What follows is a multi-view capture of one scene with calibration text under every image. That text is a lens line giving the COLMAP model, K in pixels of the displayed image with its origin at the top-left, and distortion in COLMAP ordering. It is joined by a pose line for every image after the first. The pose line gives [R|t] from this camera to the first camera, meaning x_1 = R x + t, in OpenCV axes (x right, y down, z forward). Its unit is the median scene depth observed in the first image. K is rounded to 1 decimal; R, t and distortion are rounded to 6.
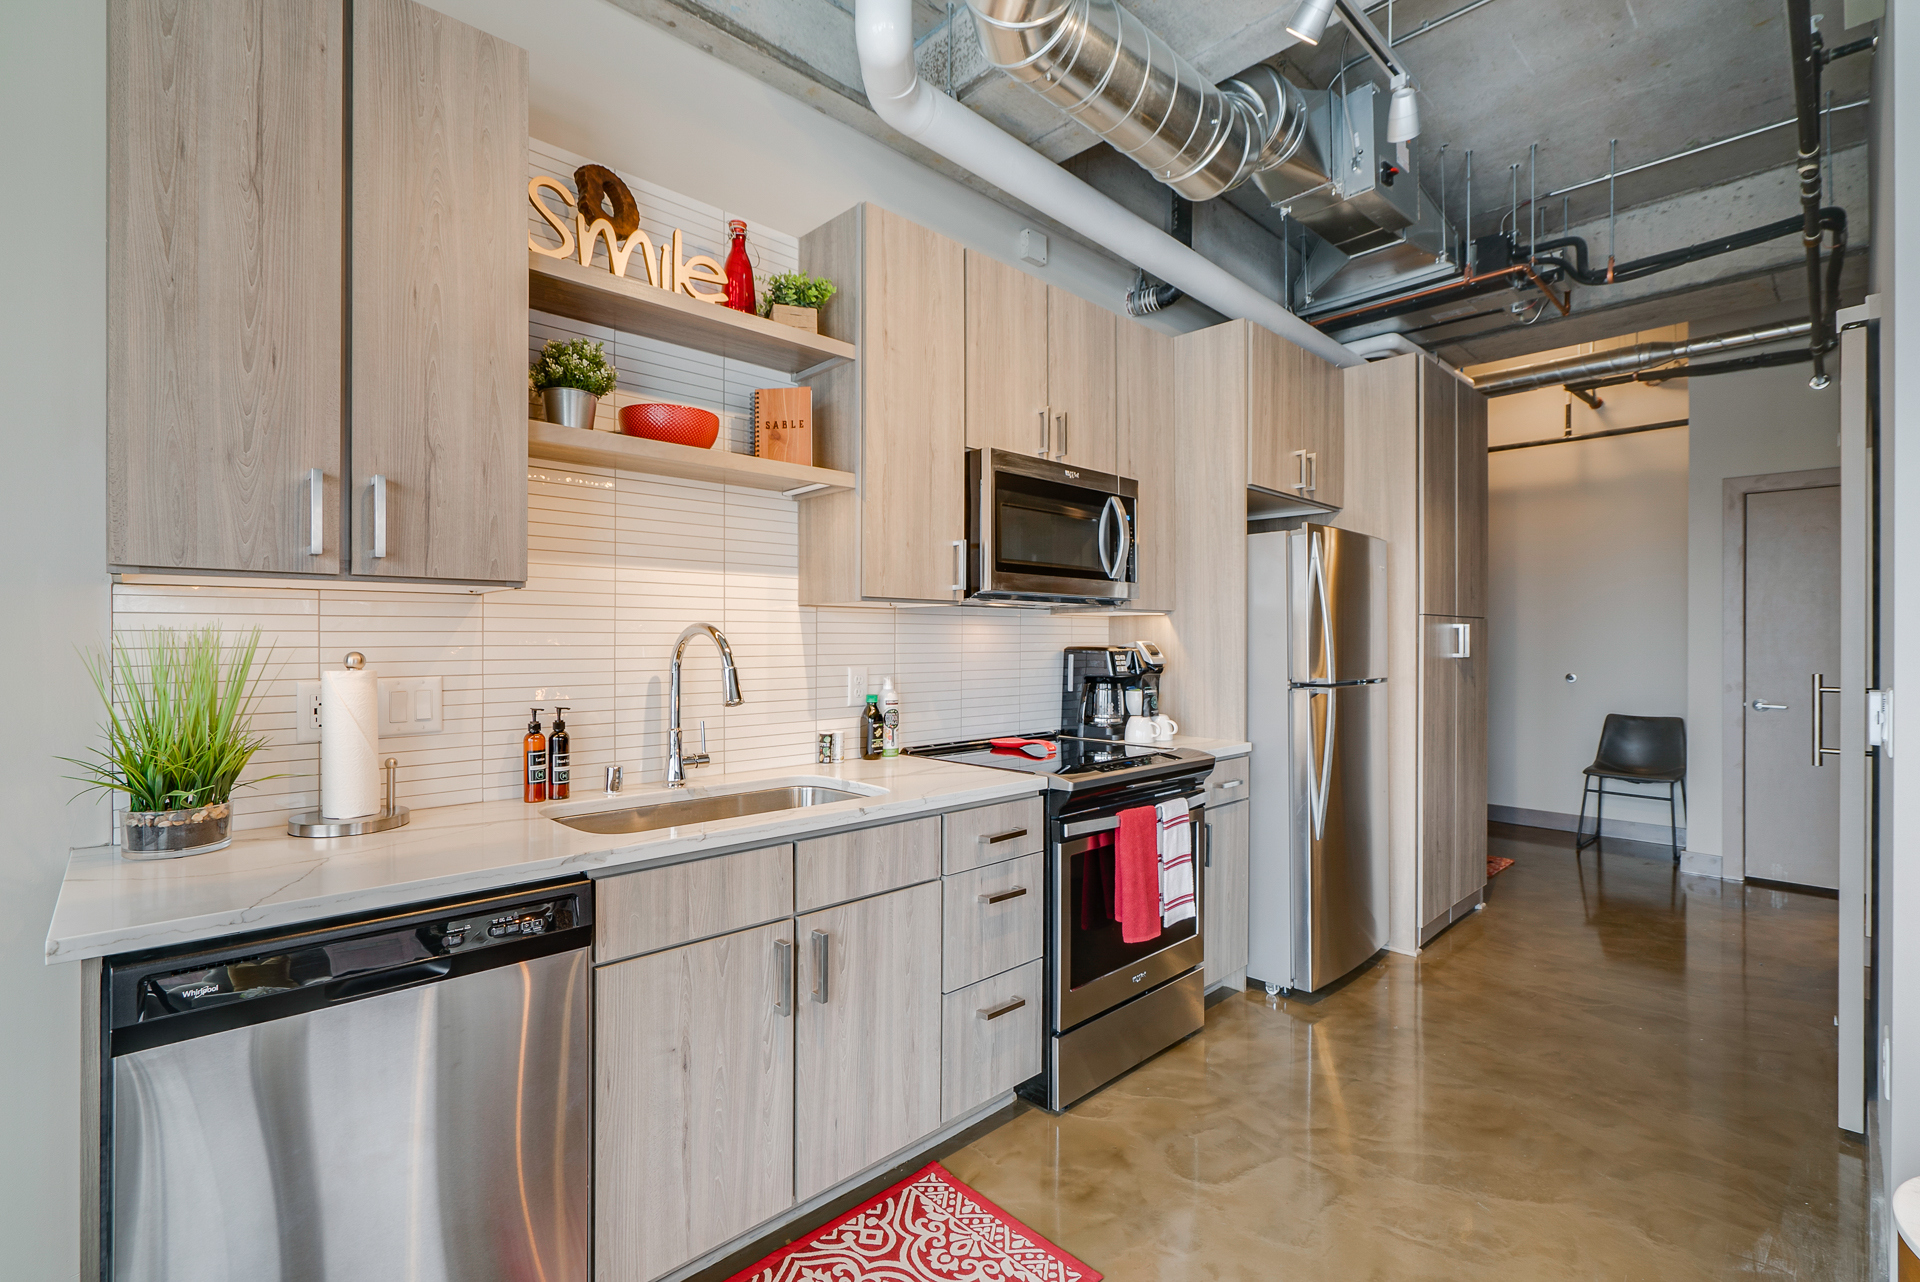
lens RADIAL K [[880.6, 0, 964.3], [0, 880.6, 643.5], [0, 0, 1]] dist [0.001069, 0.000387]
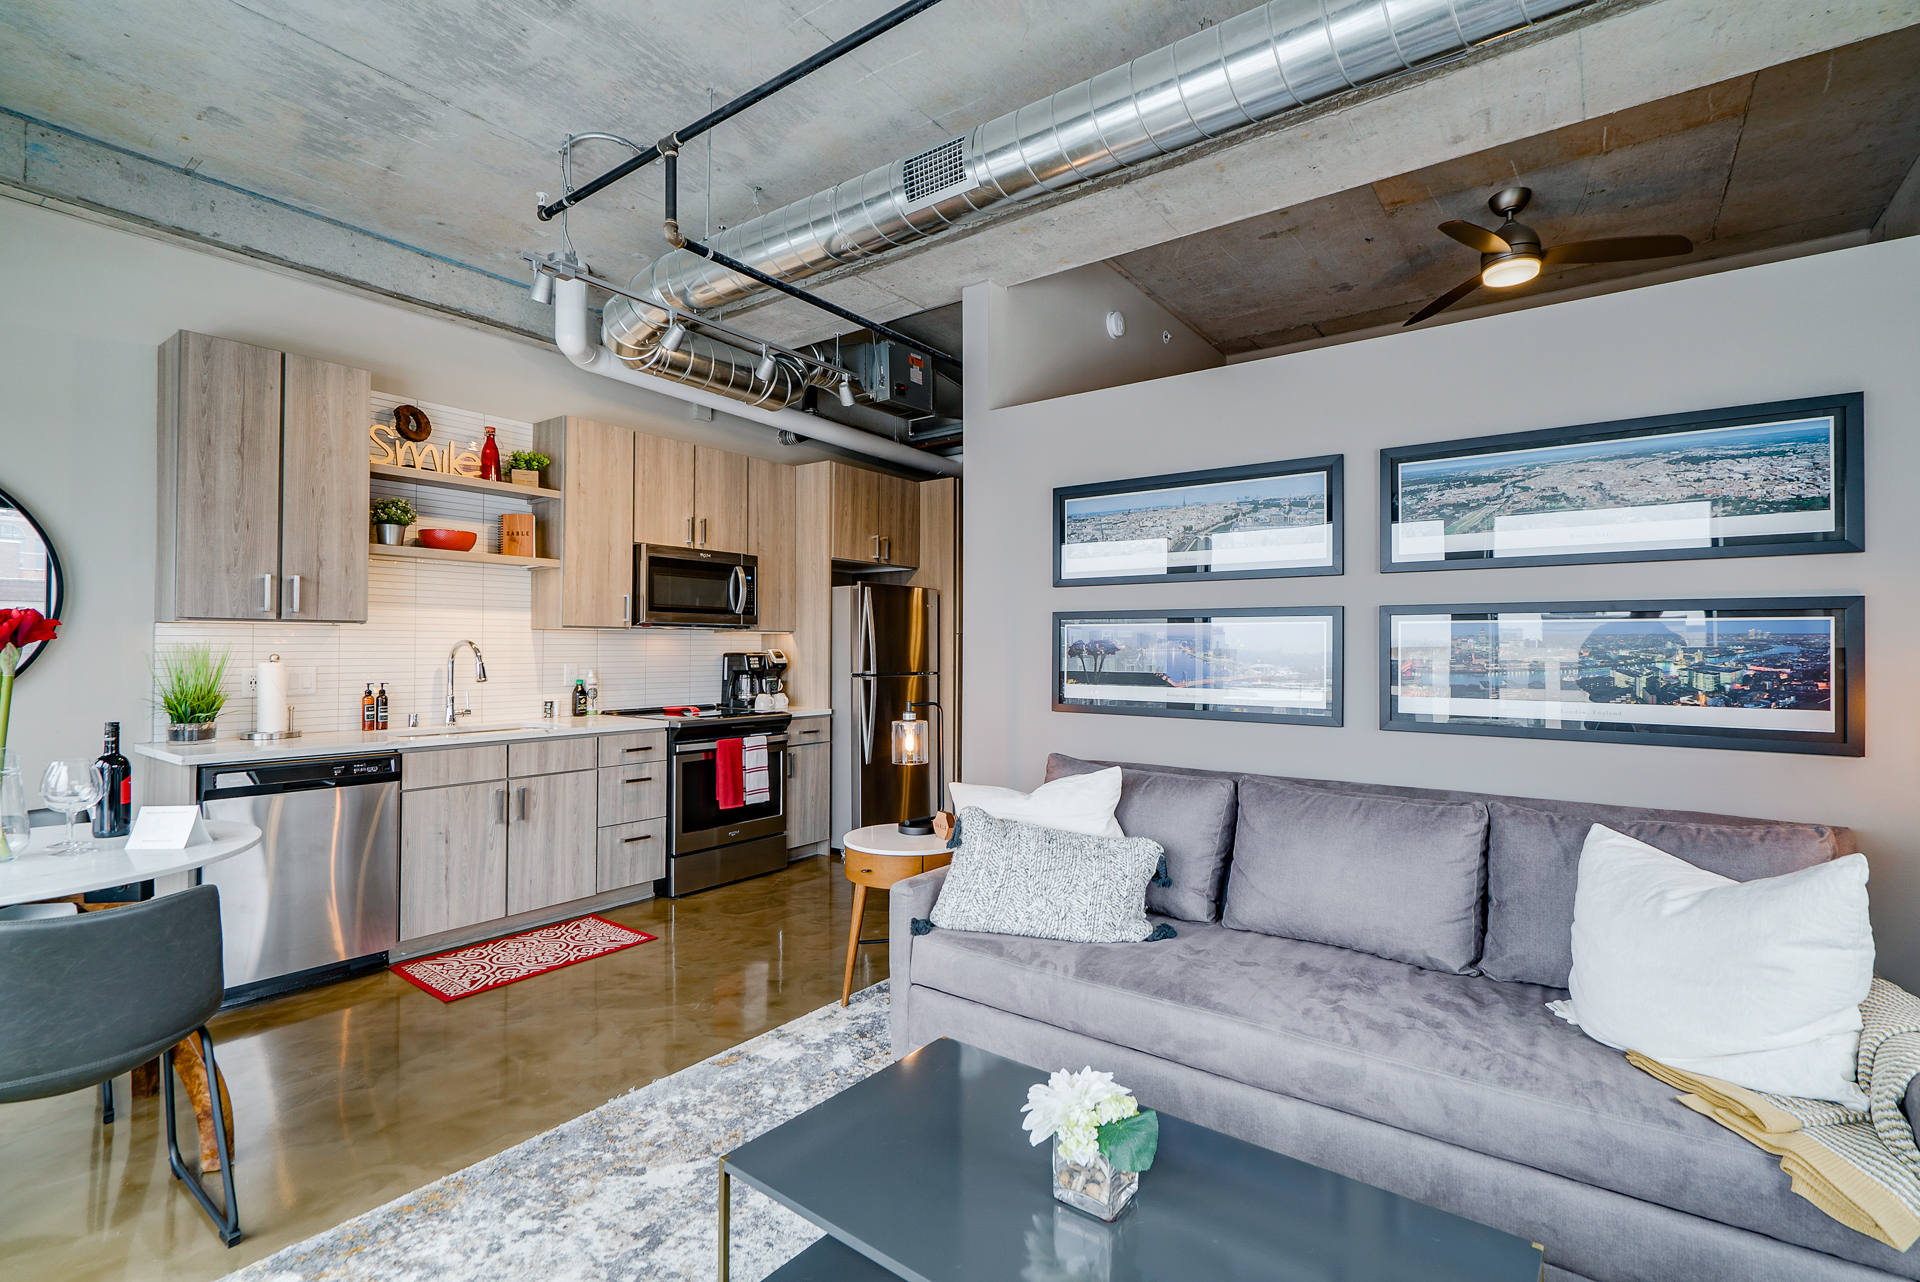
lens RADIAL K [[871.8, 0, 997.8], [0, 871.8, 642.2], [0, 0, 1]] dist [0.001815, -0.000051]
pose [[0.980620, 0.003294, 0.195892, 0.452951], [-0.001236, 0.999943, -0.010626, 0.000983], [-0.195916, 0.010178, 0.980568, -1.058676]]
